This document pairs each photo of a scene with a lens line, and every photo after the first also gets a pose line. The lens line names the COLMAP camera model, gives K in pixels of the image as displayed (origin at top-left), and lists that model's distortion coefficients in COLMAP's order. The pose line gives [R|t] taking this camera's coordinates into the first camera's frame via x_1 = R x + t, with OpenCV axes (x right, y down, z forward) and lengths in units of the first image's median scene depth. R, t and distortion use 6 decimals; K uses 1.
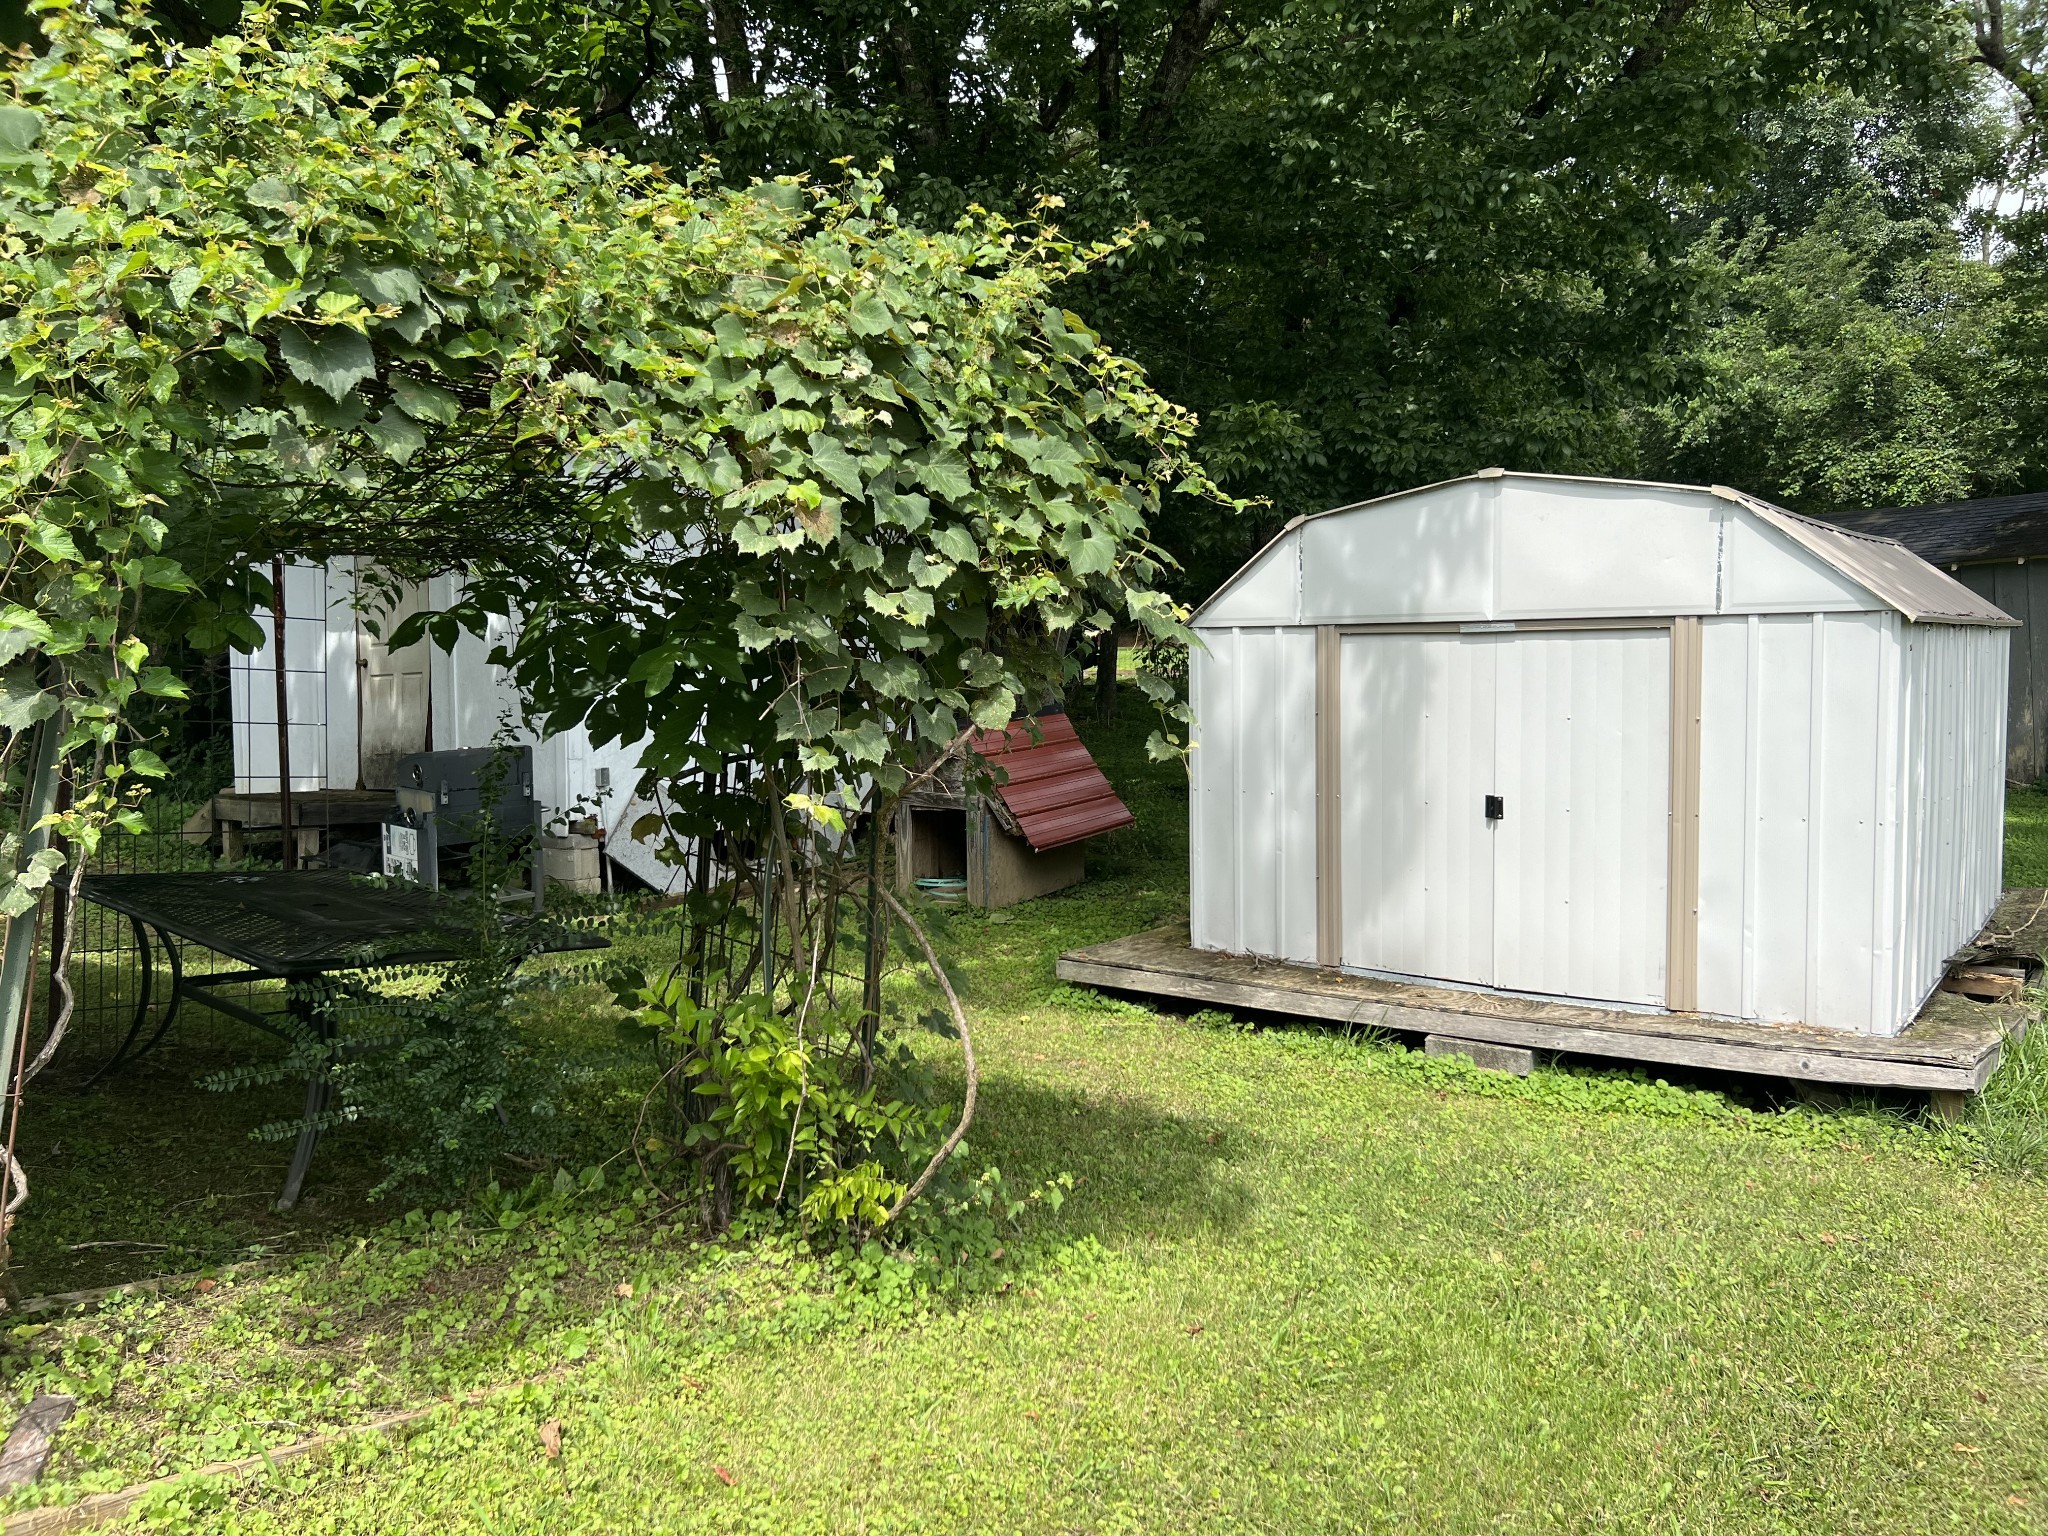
lens RADIAL K [[1456.9, 0, 994.9], [0, 1456.9, 766.5], [0, 0, 1]] dist [0.069140, -0.072324]
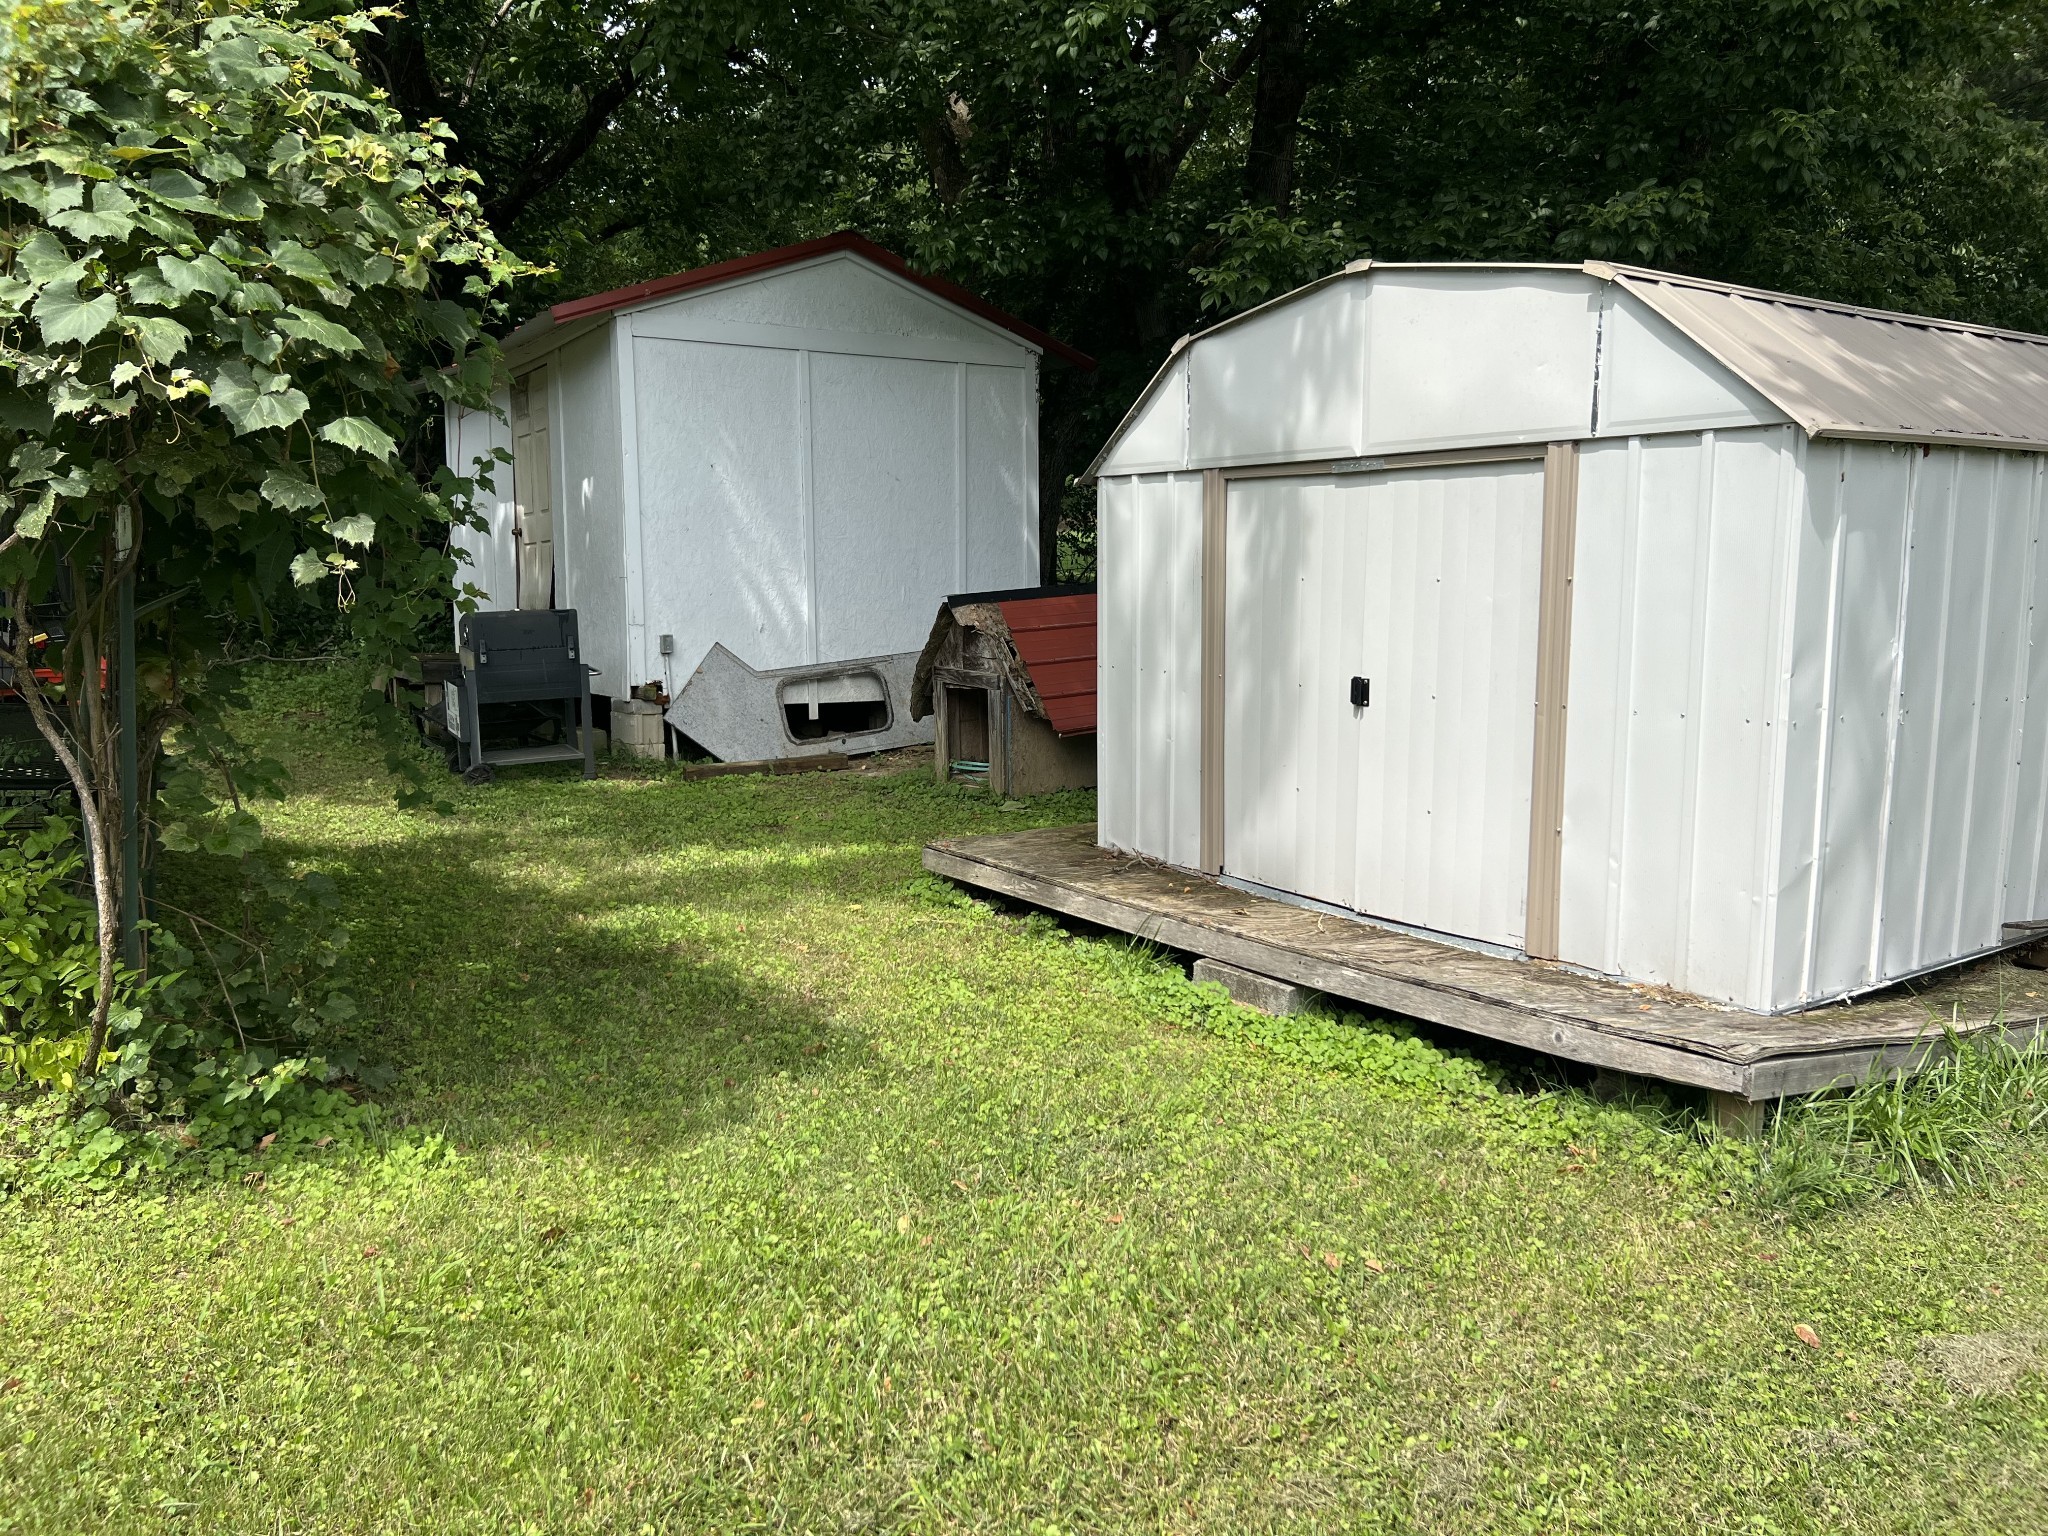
lens RADIAL K [[1456.9, 0, 994.9], [0, 1456.9, 766.5], [0, 0, 1]] dist [0.069140, -0.072324]
pose [[0.951172, 0.049717, -0.304632, 0.398155], [-0.027753, 0.996721, 0.076011, 0.013142], [0.307412, -0.063845, 0.949432, 0.170309]]
